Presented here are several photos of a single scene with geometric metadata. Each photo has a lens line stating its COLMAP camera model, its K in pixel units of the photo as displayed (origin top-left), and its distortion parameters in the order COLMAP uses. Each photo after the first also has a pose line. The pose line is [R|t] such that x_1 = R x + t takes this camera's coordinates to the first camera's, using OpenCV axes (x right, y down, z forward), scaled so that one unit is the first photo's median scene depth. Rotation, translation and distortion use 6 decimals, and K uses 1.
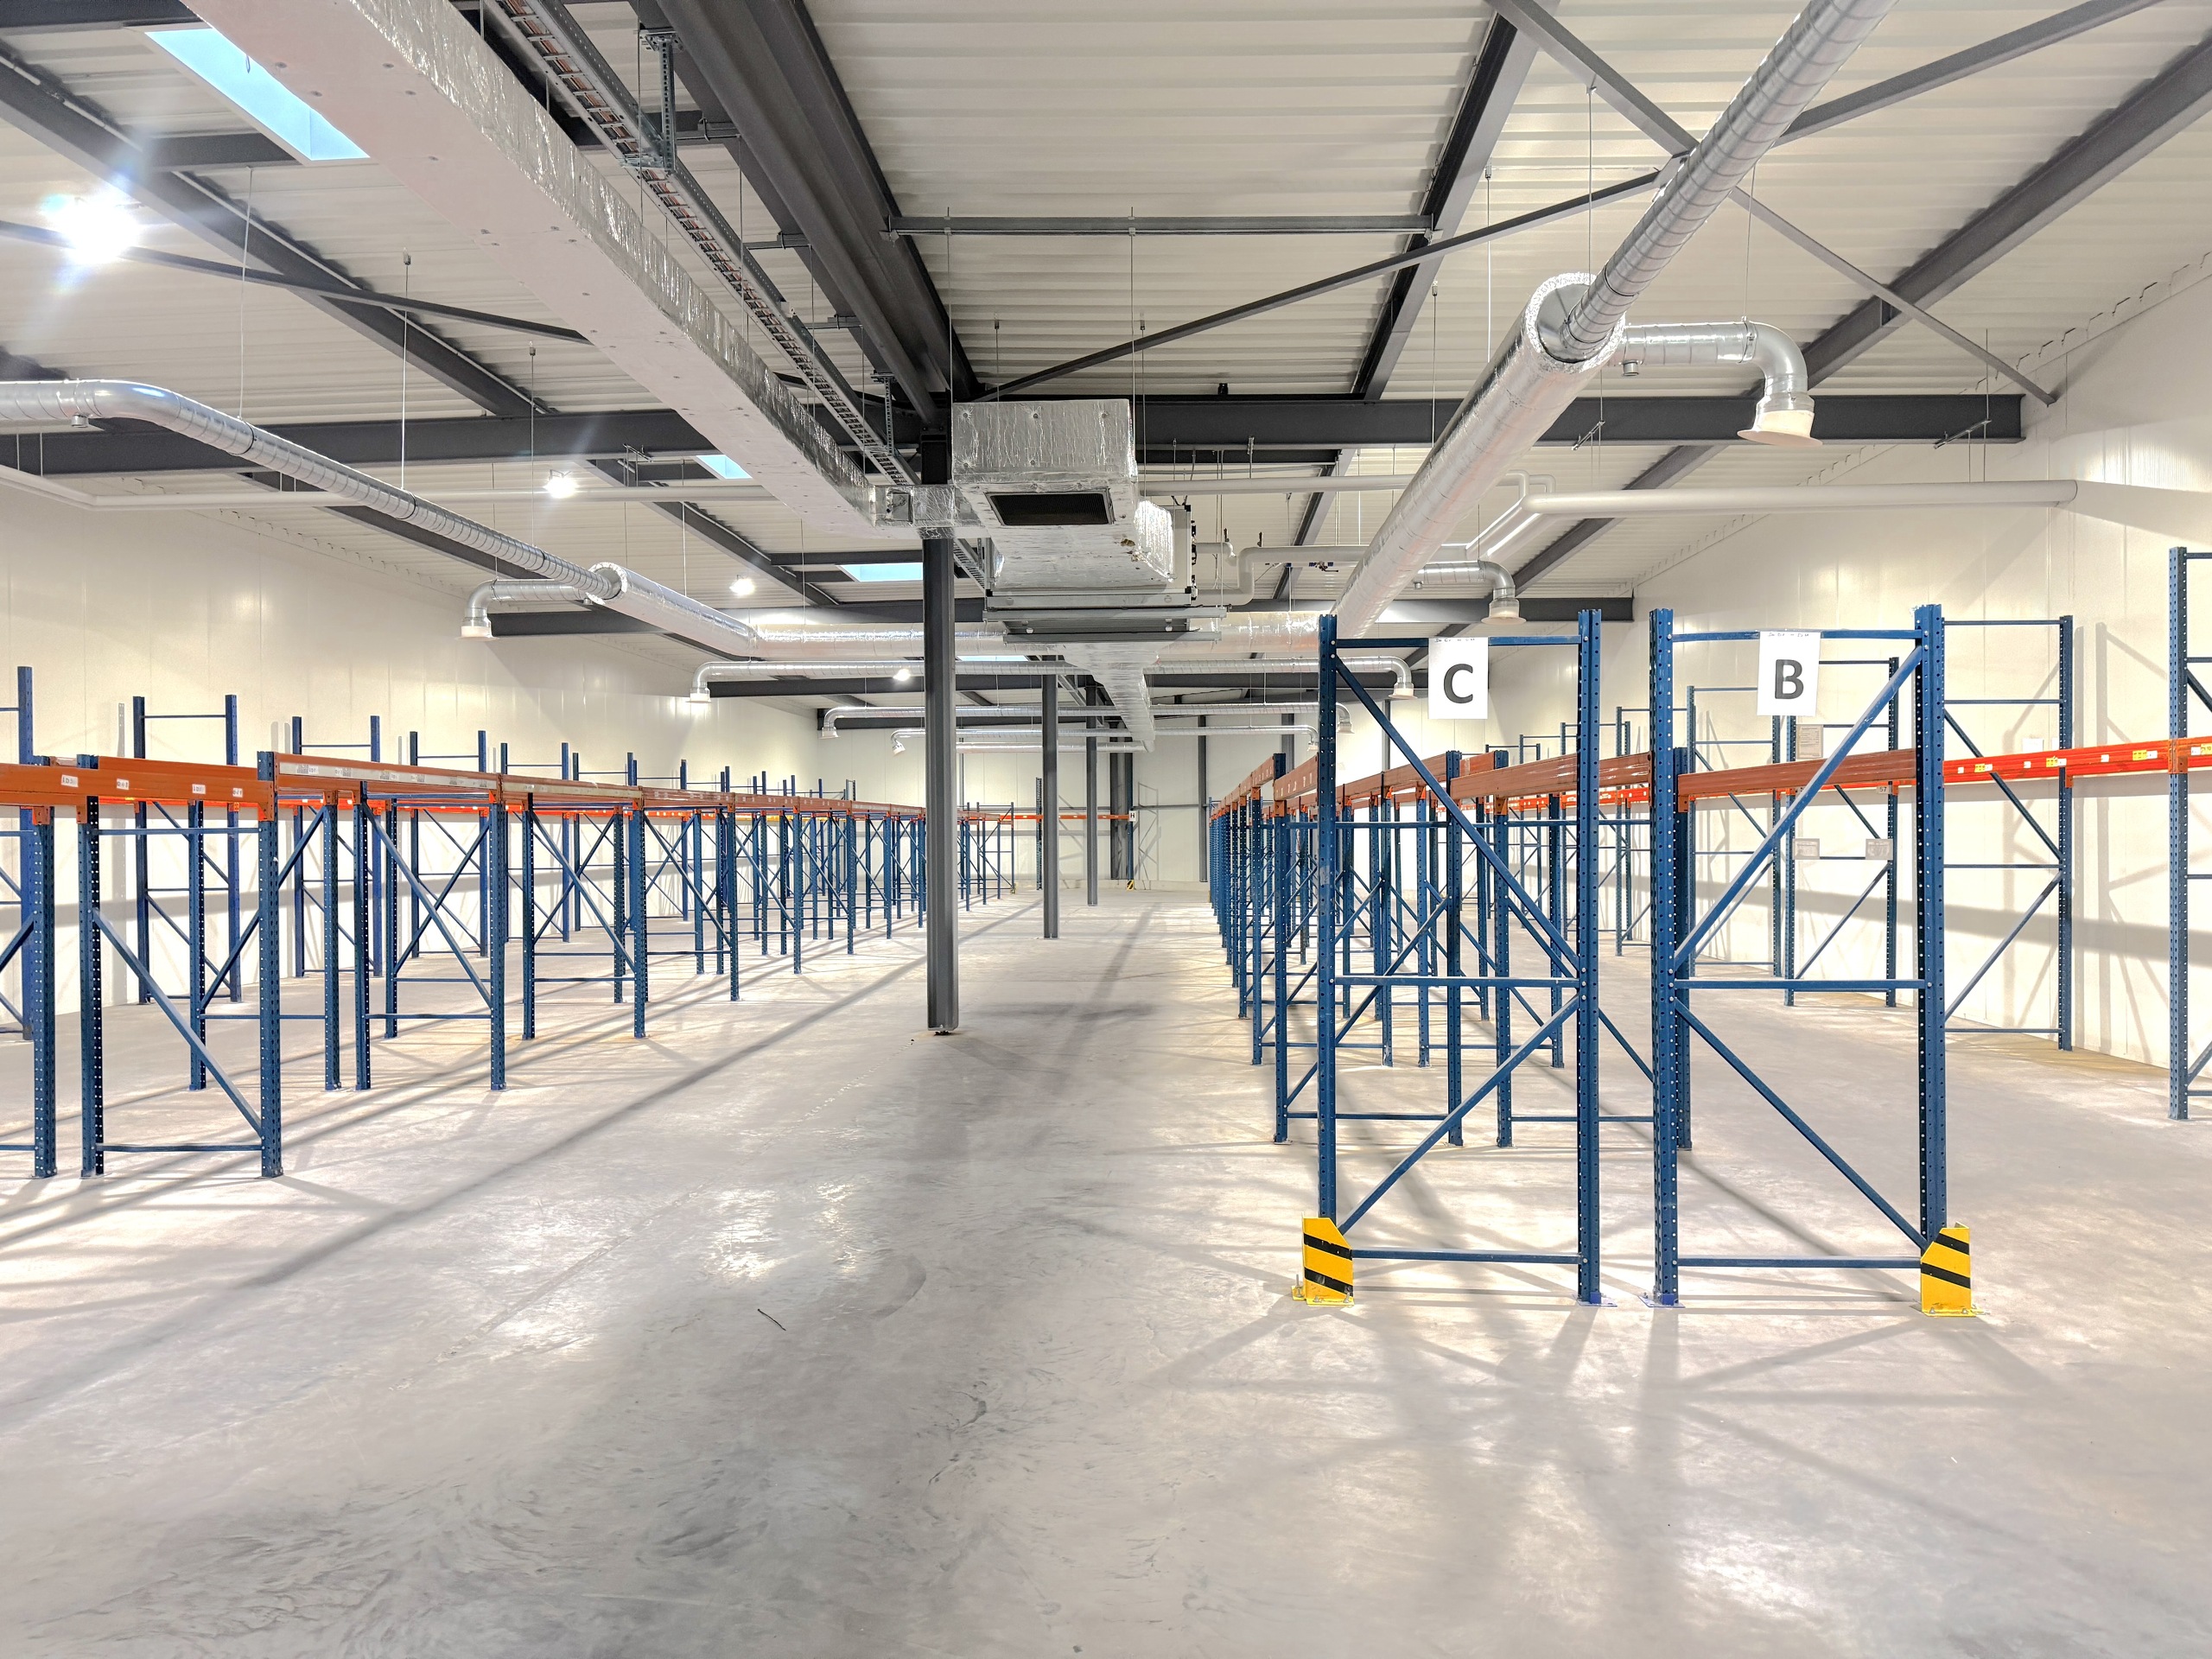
lens RADIAL K [[1547.4, 0, 1112.7], [0, 1547.4, 836.4], [0, 0, 1]] dist [0.083872, -0.112123]
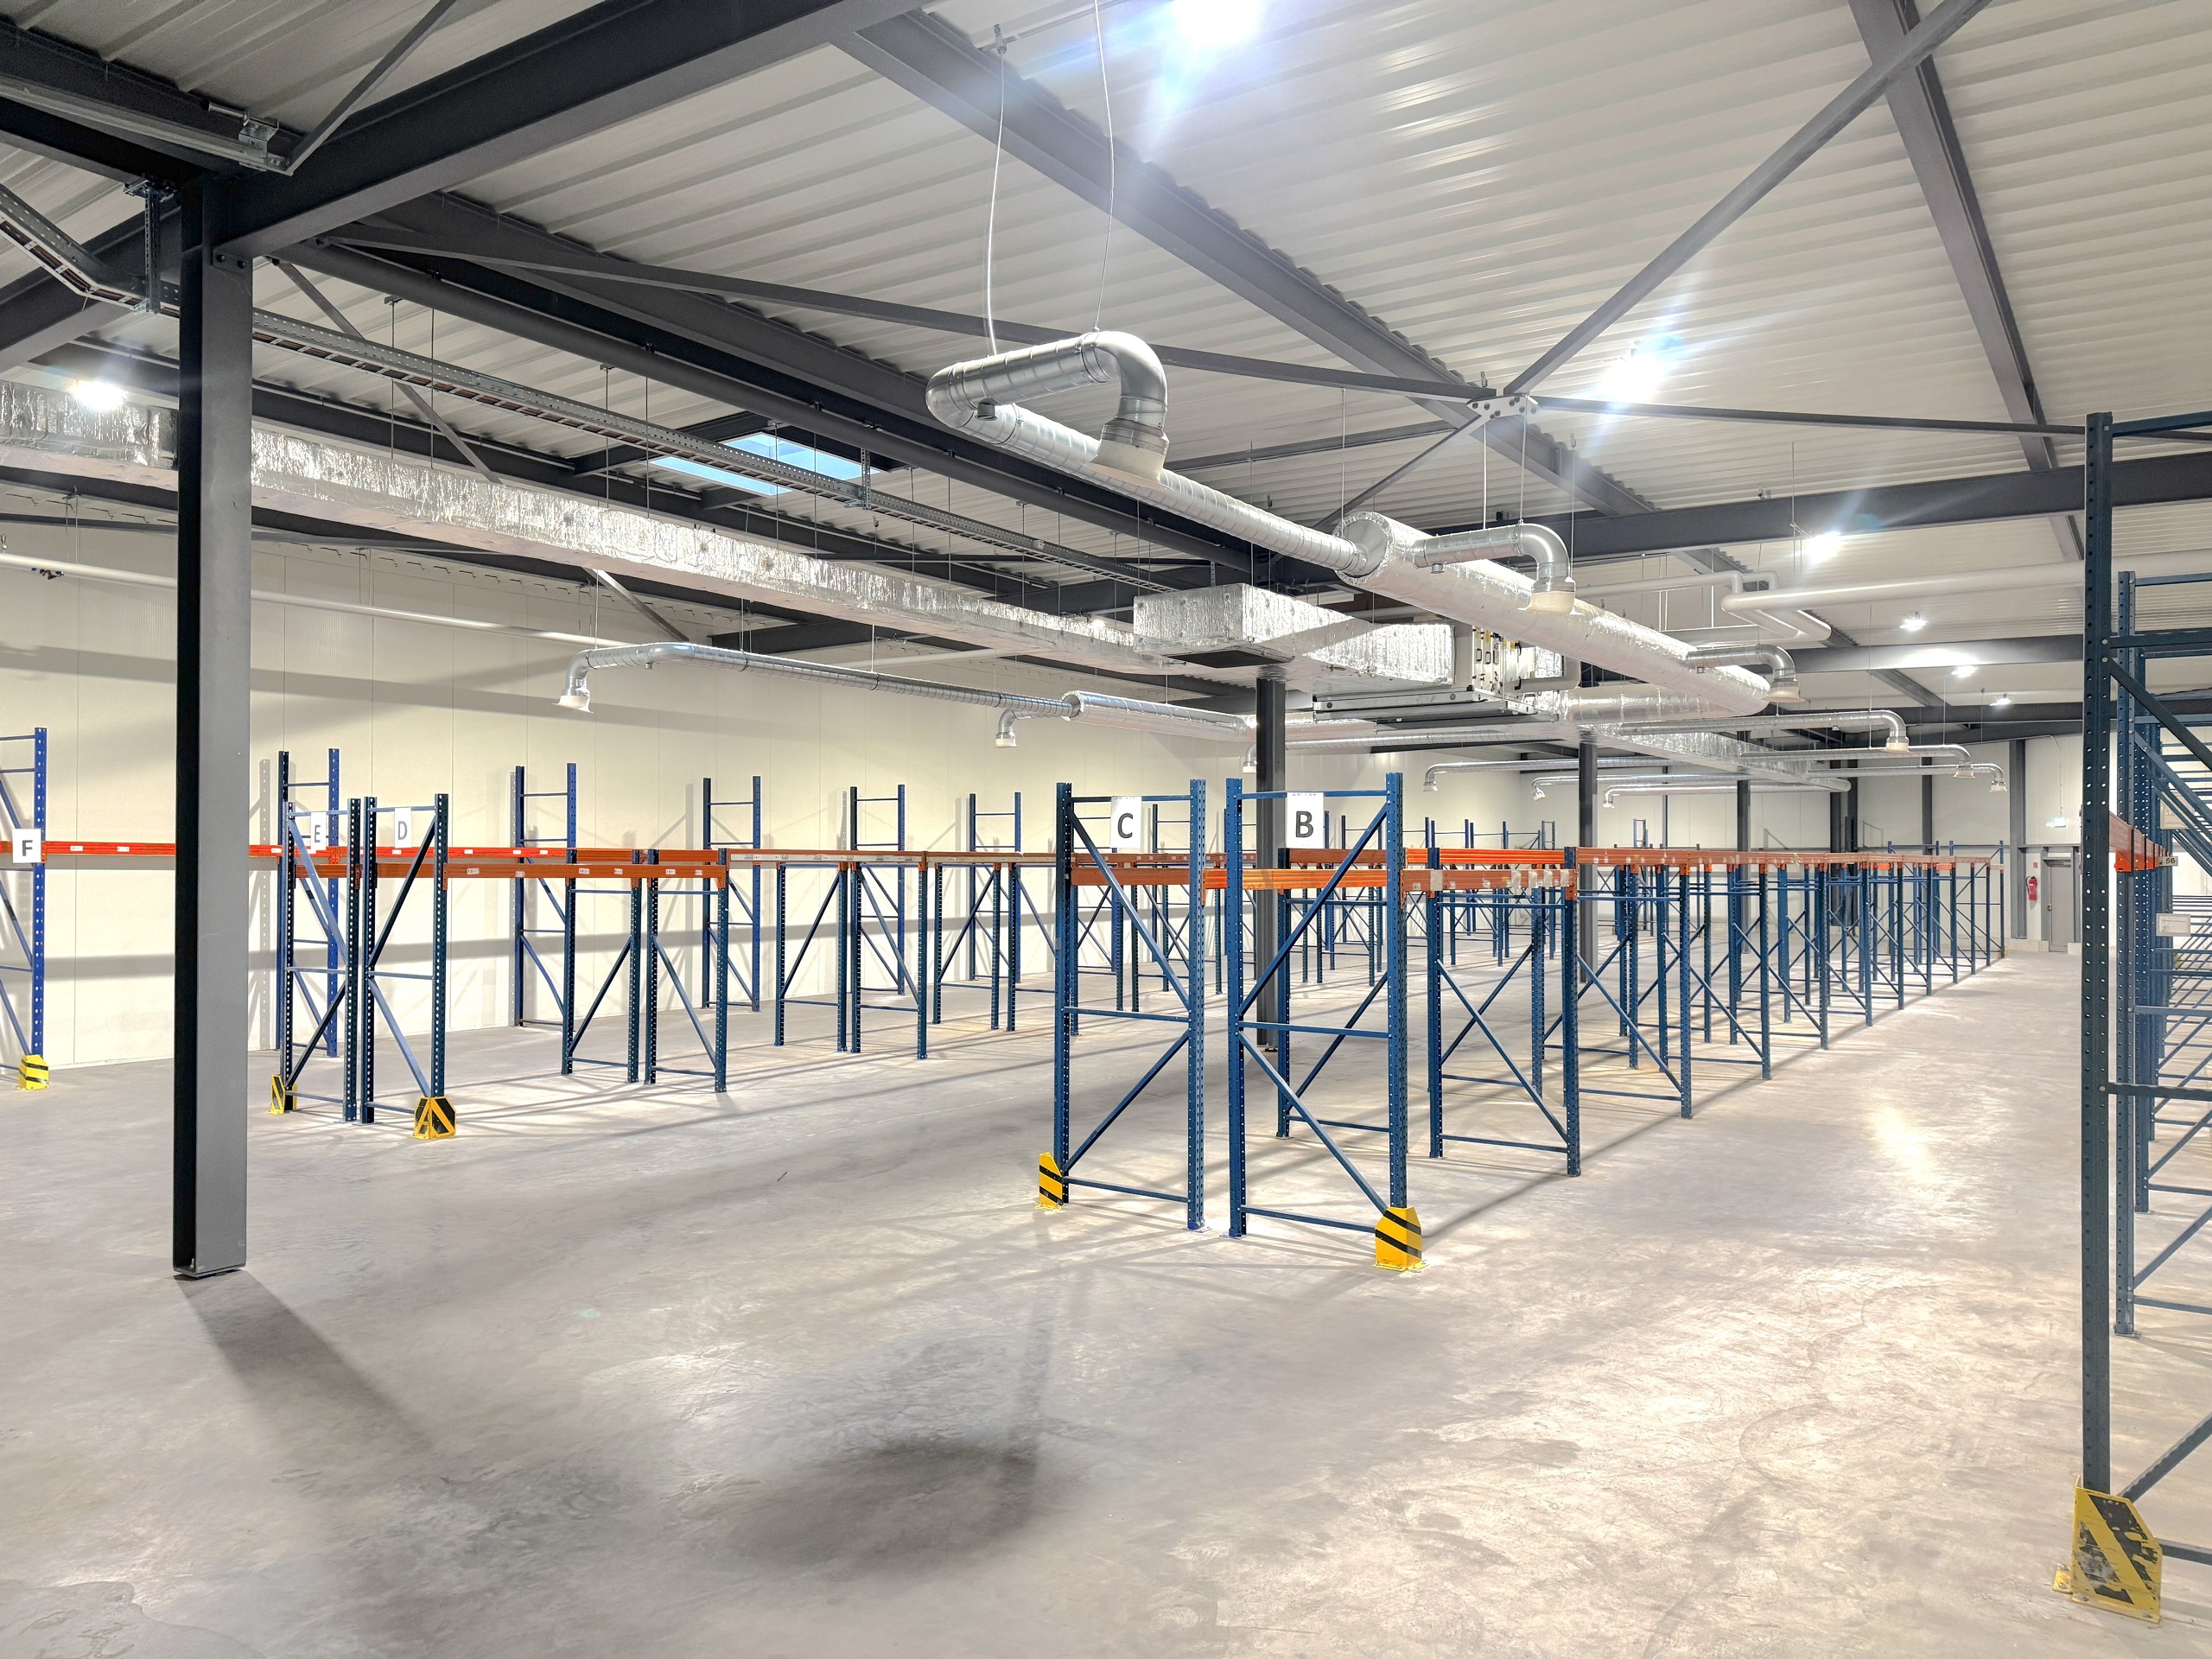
lens RADIAL K [[1549.3, 0, 1106.4], [0, 1549.3, 836.4], [0, 0, 1]] dist [0.088405, -0.117403]
pose [[0.848284, 0.000570, -0.529541, 0.729852], [-0.009867, 0.999843, -0.014730, -0.045109], [0.529450, 0.017720, 0.848156, -0.242104]]
